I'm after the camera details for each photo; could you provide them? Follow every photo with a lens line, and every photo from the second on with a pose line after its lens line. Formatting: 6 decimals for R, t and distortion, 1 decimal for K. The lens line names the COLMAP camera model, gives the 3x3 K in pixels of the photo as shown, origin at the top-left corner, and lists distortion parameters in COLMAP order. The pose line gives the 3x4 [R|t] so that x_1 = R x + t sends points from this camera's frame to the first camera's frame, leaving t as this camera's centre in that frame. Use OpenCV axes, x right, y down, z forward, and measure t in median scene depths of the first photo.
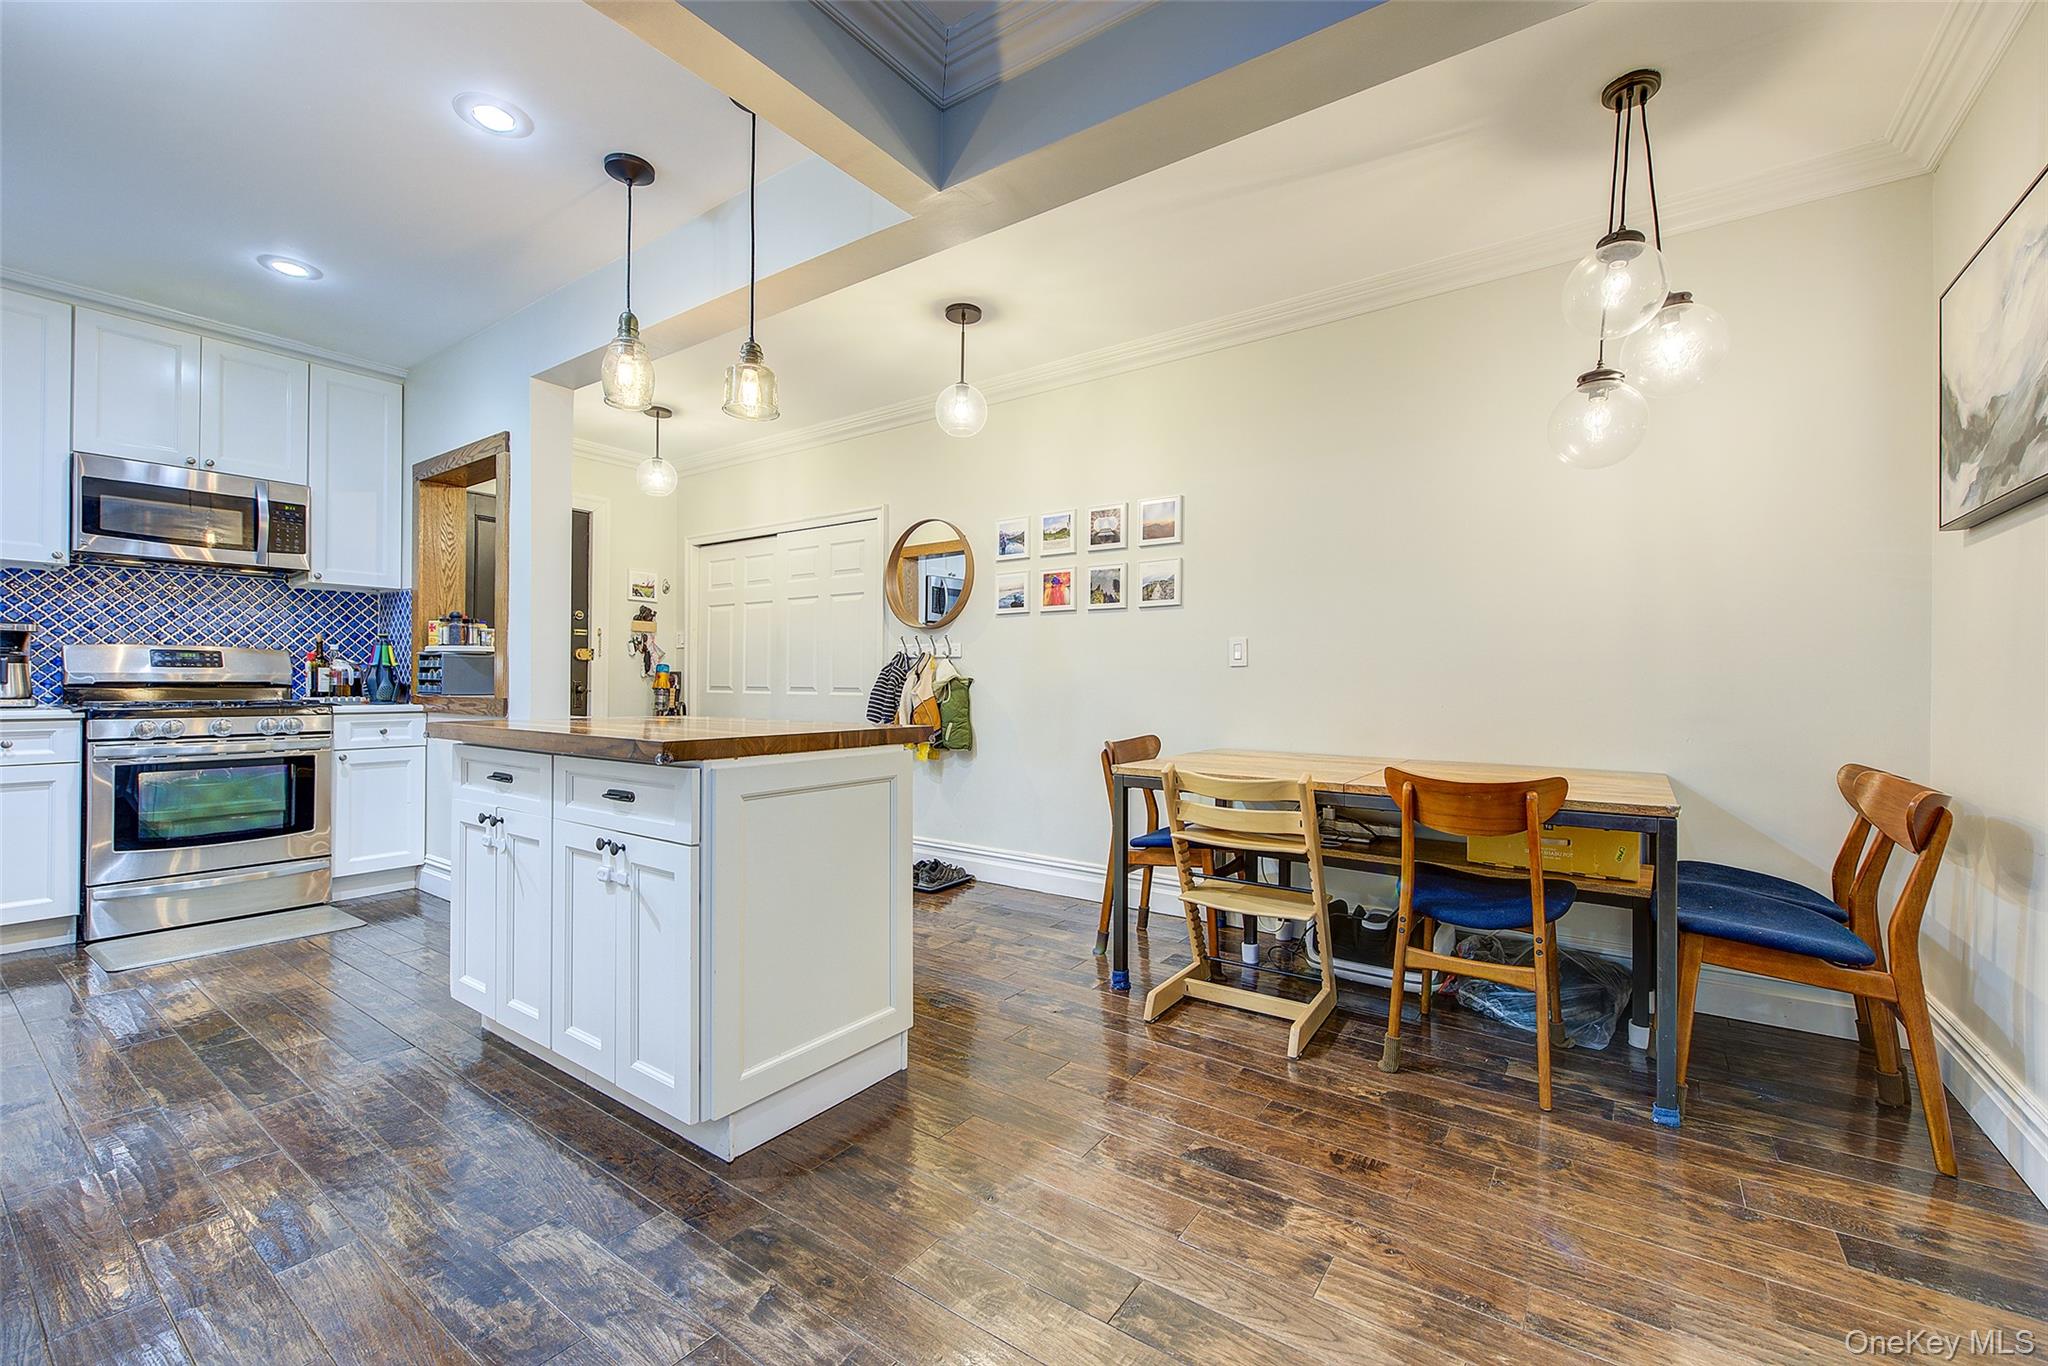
lens RADIAL K [[845.4, 0, 1027.2], [0, 845.4, 679.2], [0, 0, 1]] dist [0.001419, -0.000271]
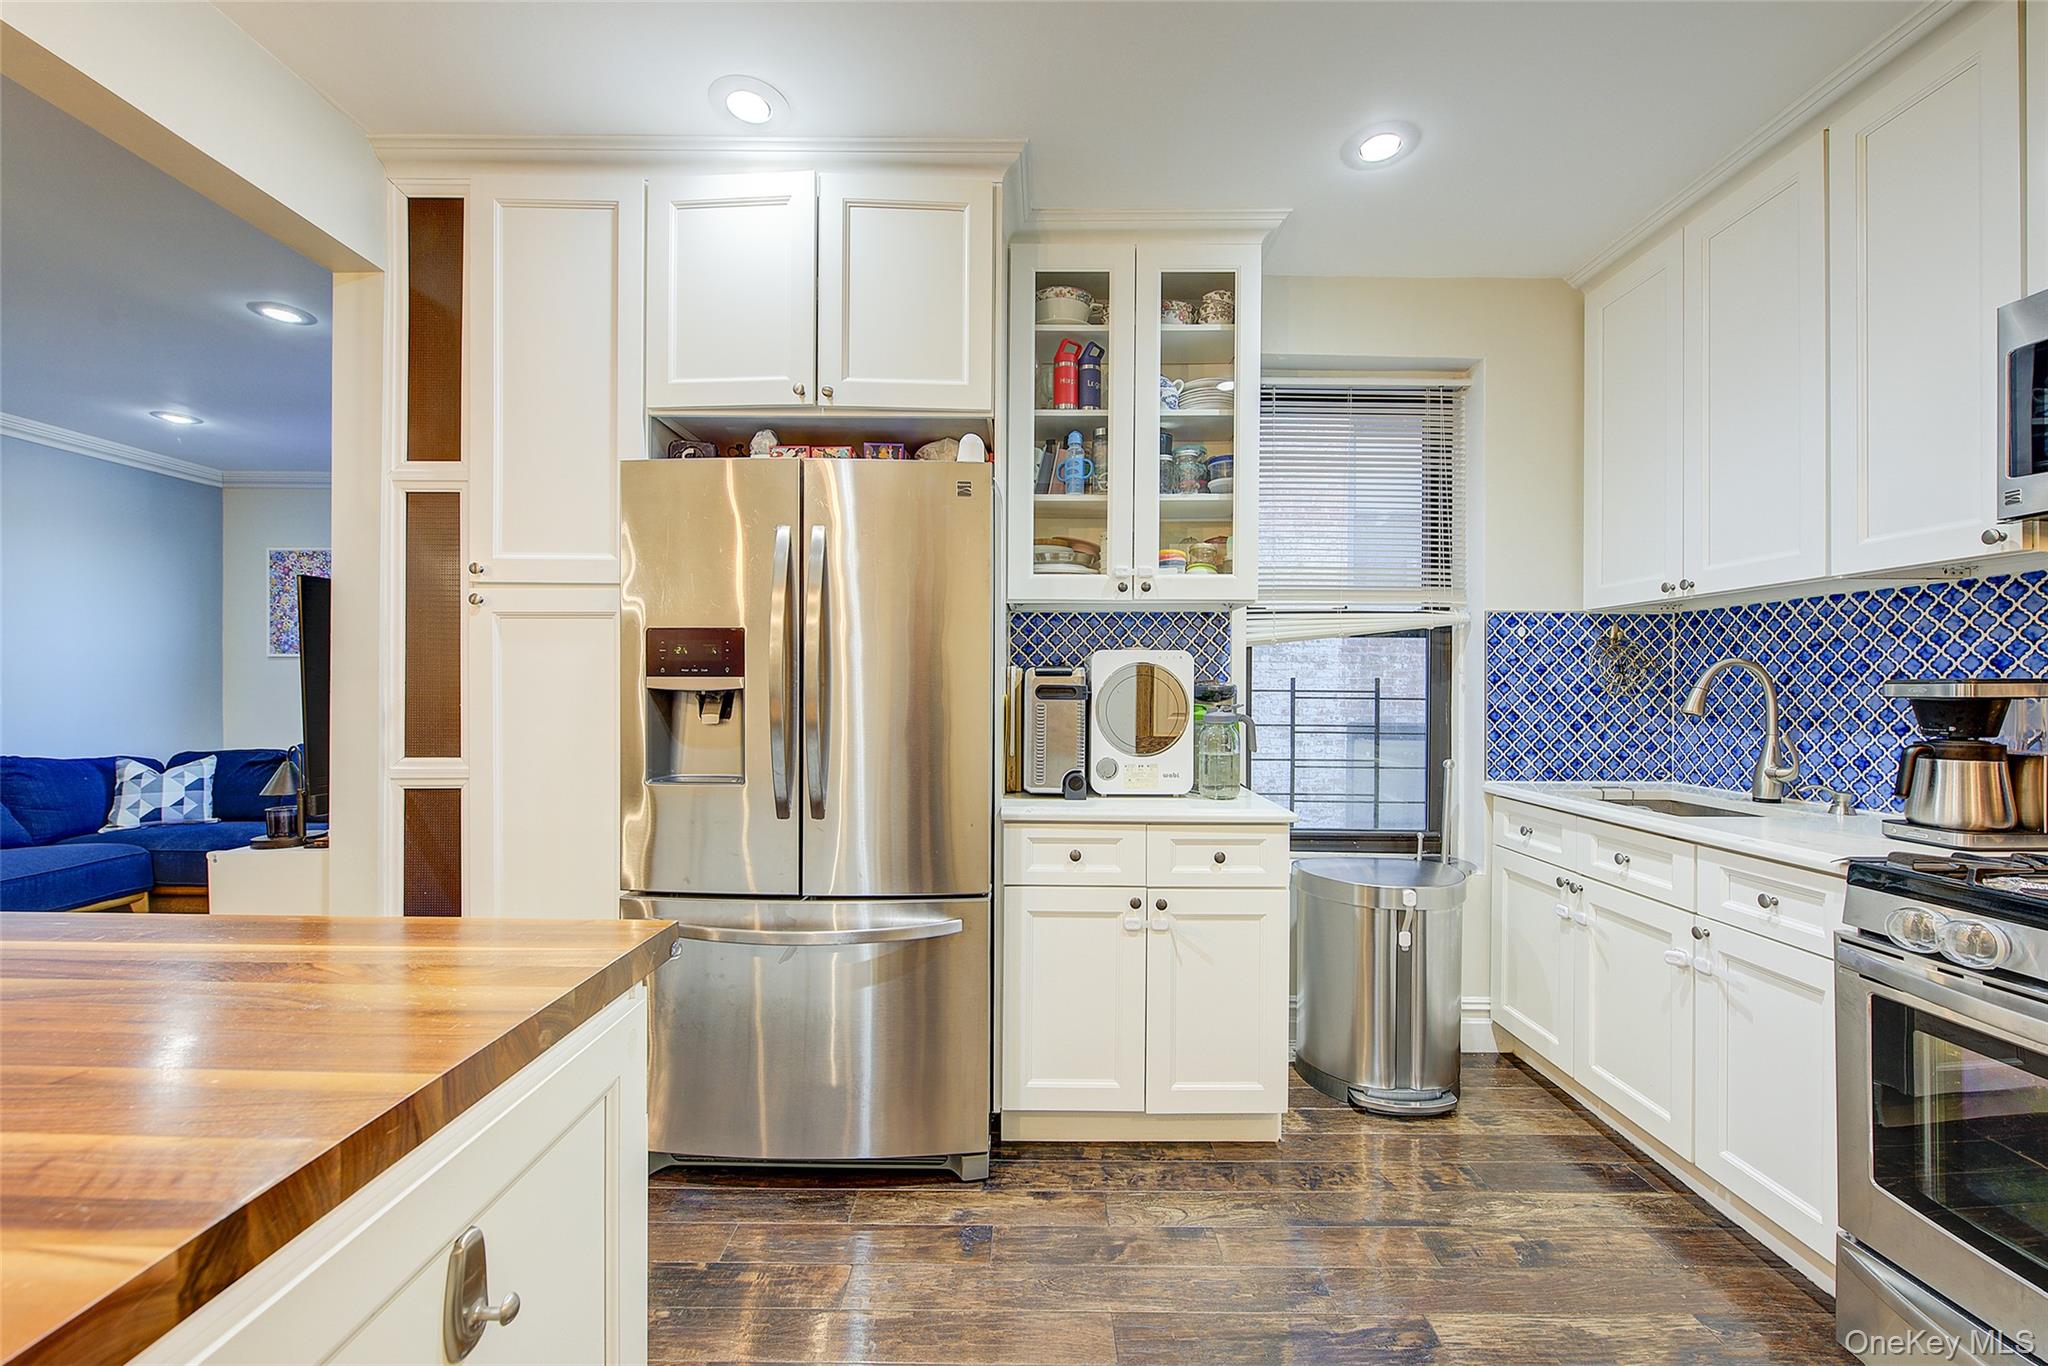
lens RADIAL K [[819.4, 0, 1023.2], [0, 819.4, 689.0], [0, 0, 1]] dist [-0.002836, -0.000556]
pose [[-0.821440, -0.010119, -0.570205, -0.443764], [-0.007105, 0.999947, -0.007510, -0.053299], [0.570250, -0.002118, -0.821468, 1.077266]]
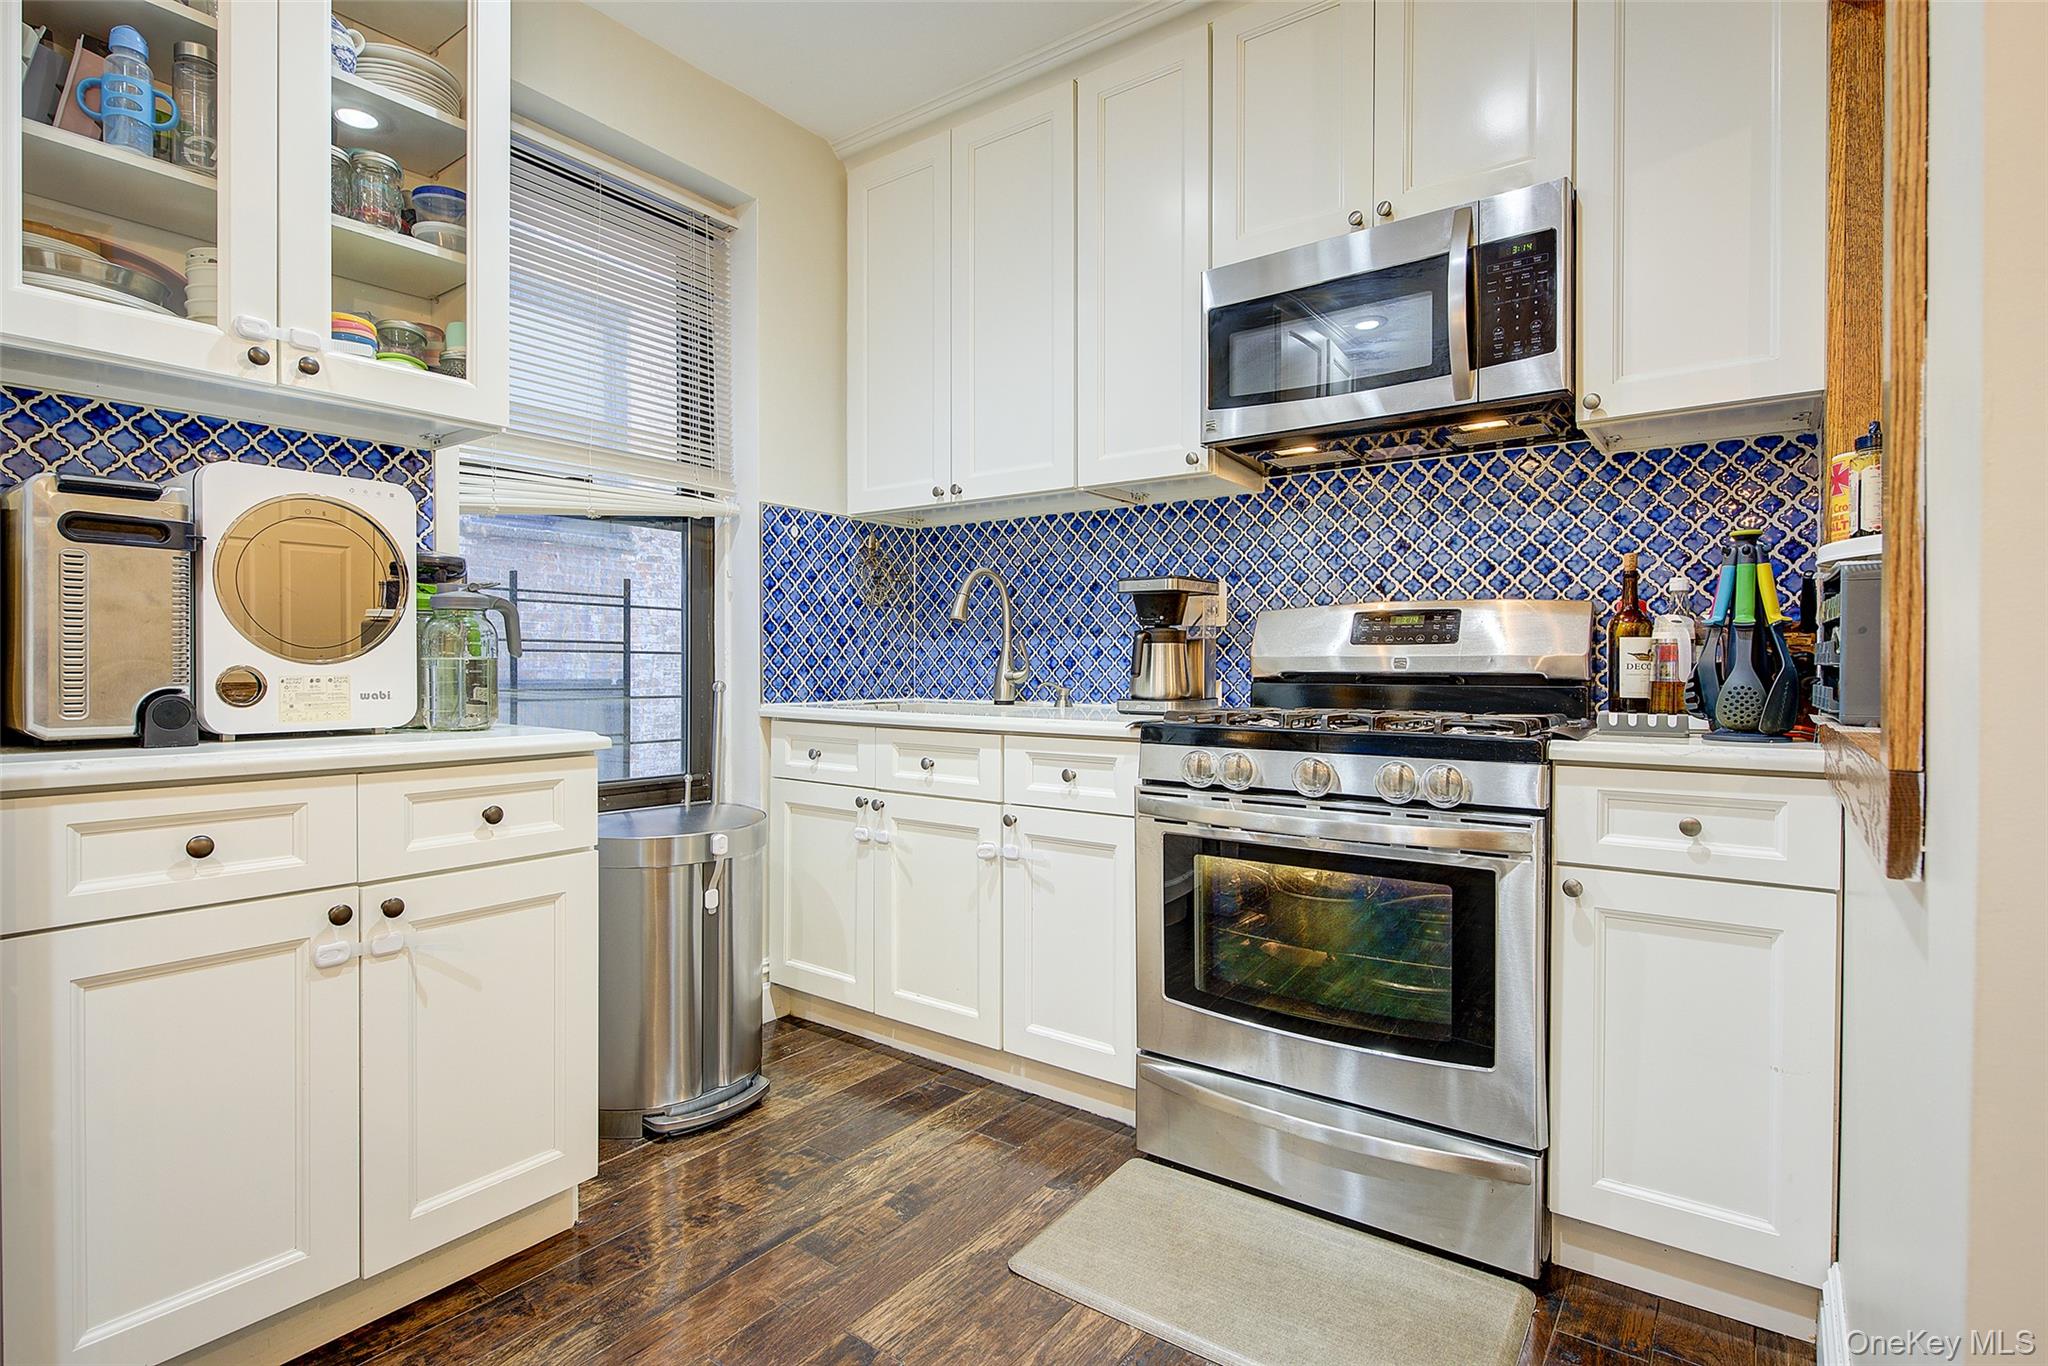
lens RADIAL K [[991.9, 0, 1029.9], [0, 991.9, 682.4], [0, 0, 1]] dist [0.002292, -0.005052]
pose [[-0.016042, 0.008783, -0.999833, -0.457416], [0.000847, 0.999961, 0.008770, 0.003945], [0.999871, -0.000706, -0.016049, 0.908131]]
